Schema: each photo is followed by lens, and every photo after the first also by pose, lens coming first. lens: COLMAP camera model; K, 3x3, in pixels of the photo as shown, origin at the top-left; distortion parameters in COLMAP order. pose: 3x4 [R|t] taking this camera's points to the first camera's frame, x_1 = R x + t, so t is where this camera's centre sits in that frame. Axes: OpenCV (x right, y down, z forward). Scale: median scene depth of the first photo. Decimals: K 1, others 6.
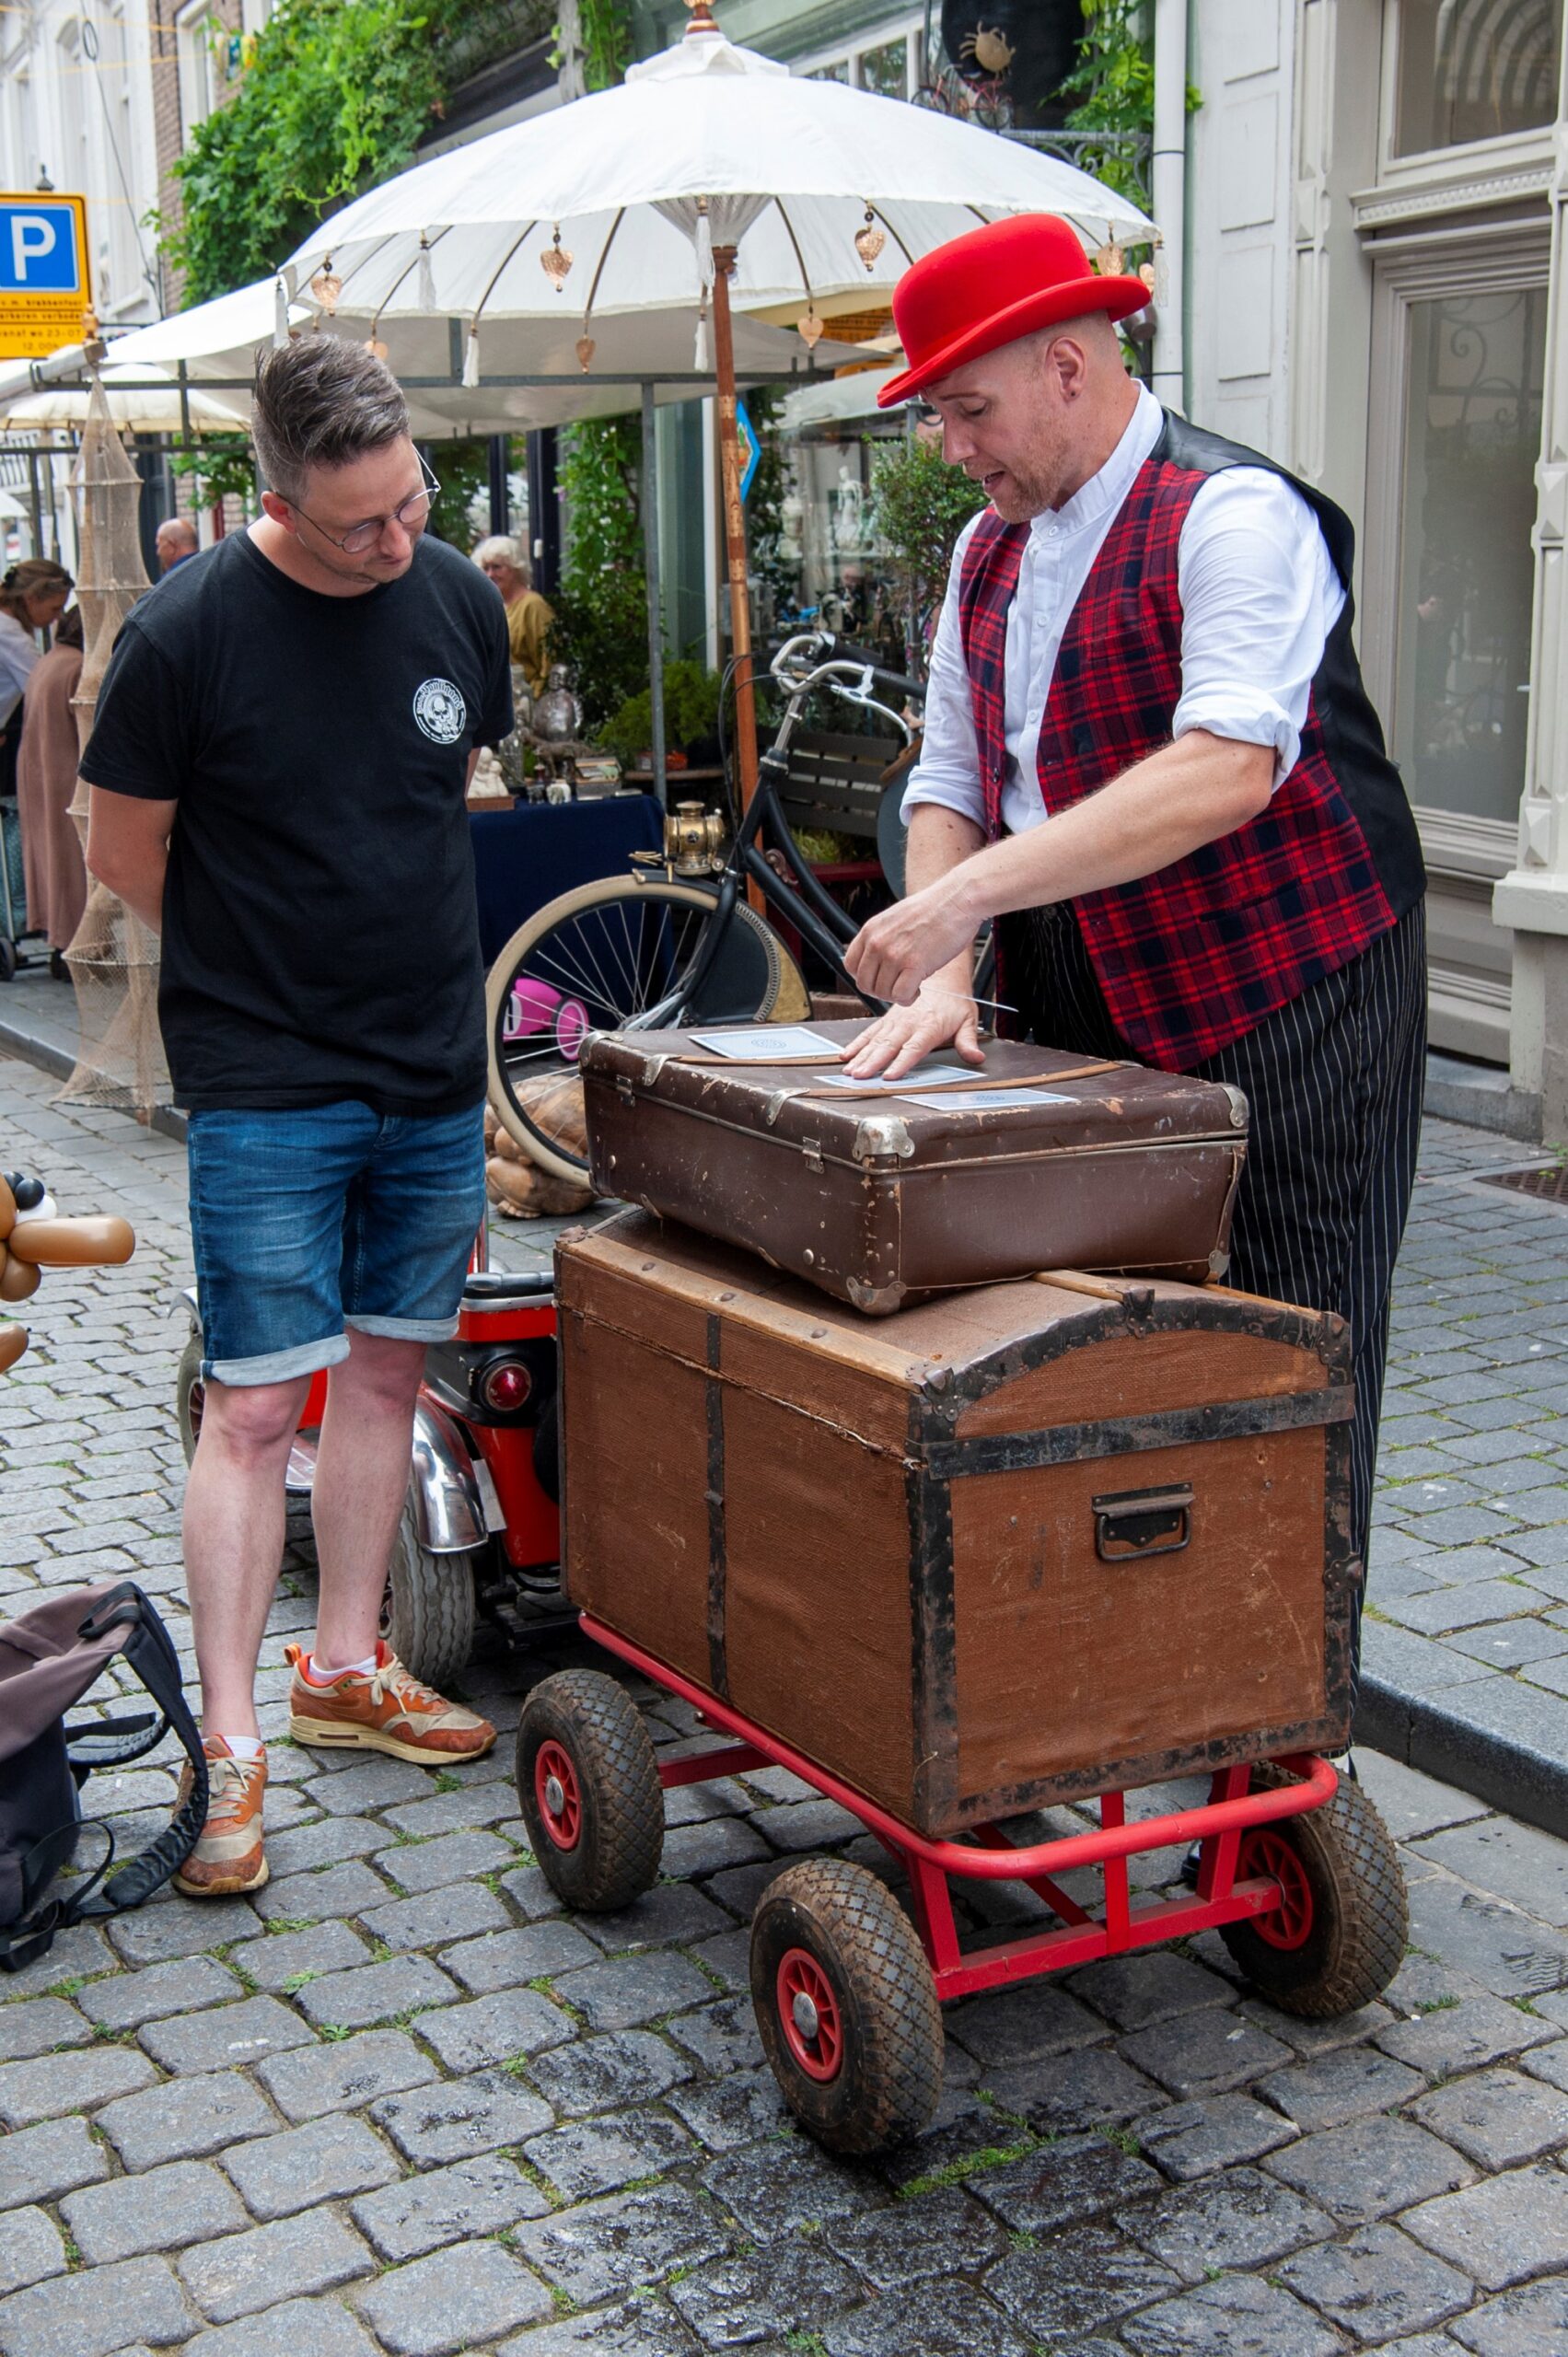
lens RADIAL K [[2637.6, 0, 784.4], [0, 2637.6, 1178.4], [0, 0, 1]] dist [0.022640, 0.000000]
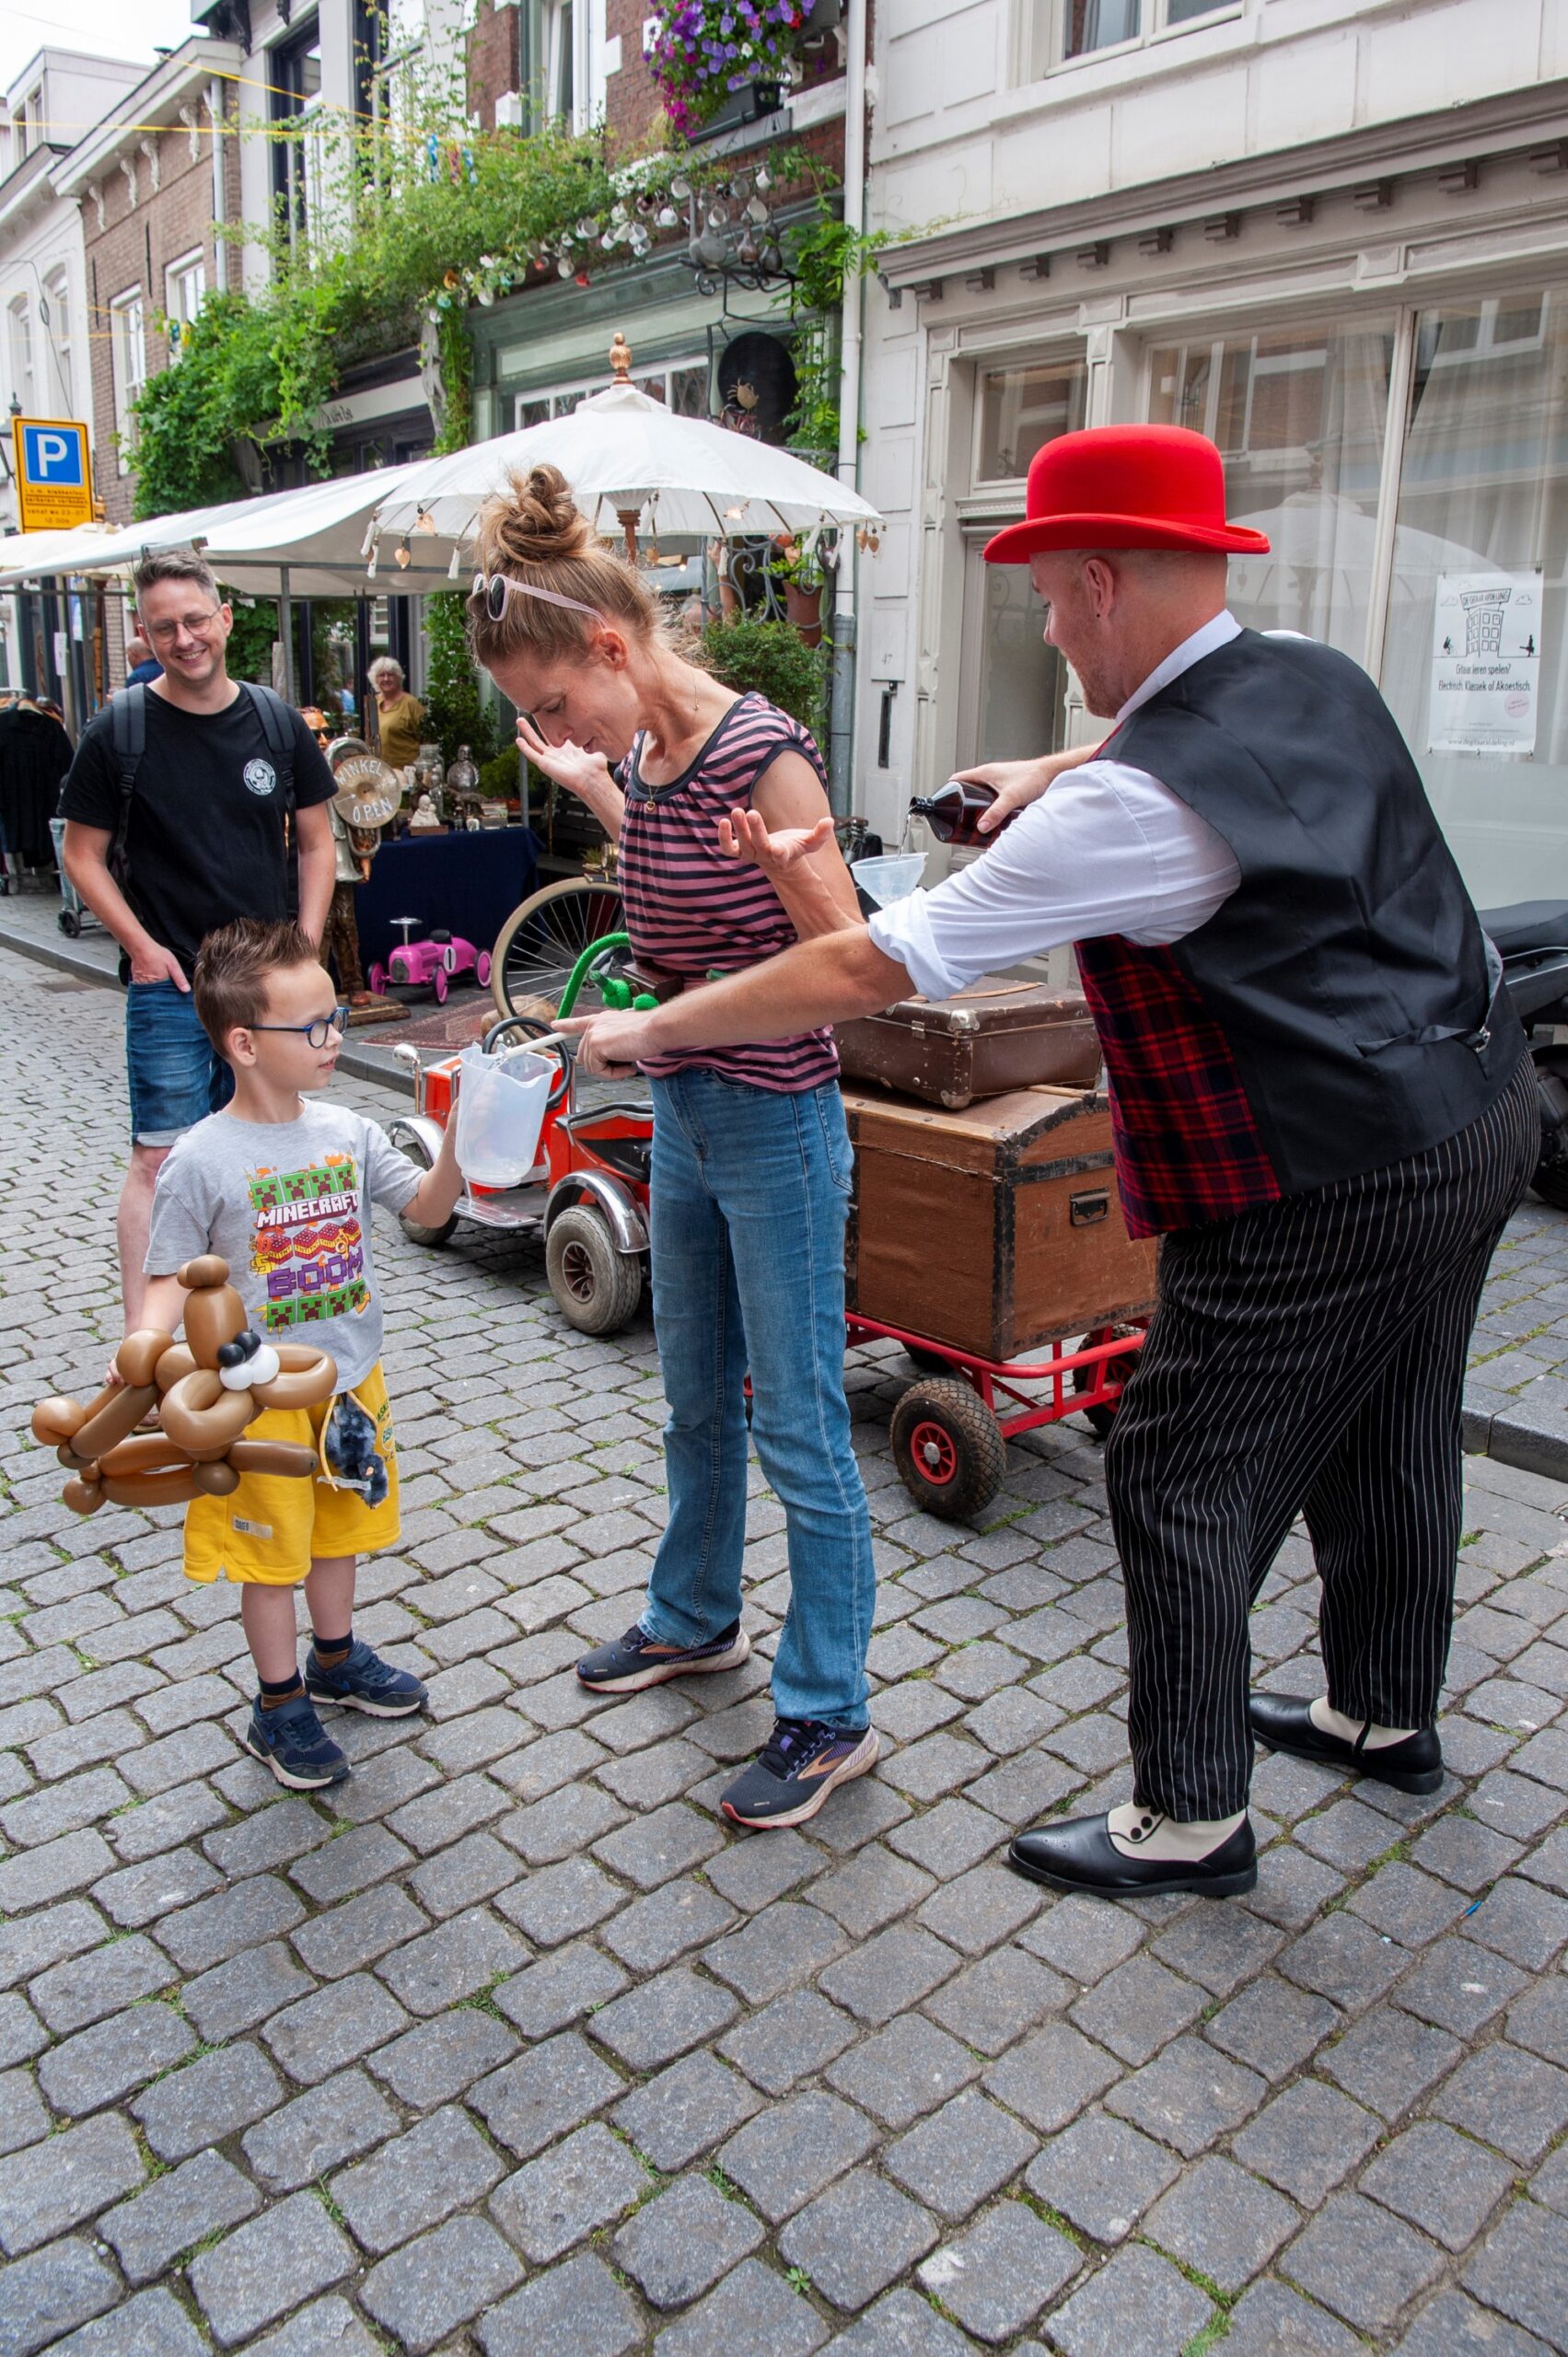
lens RADIAL K [[1709.7, 0, 783.8], [0, 1709.7, 1178.2], [0, 0, 1]] dist [-0.030812, -0.006210]
pose [[0.969056, -0.027830, 0.245266, -0.183890], [0.012221, 0.997815, 0.064935, 0.008140], [-0.246537, -0.059928, 0.967279, -0.100718]]
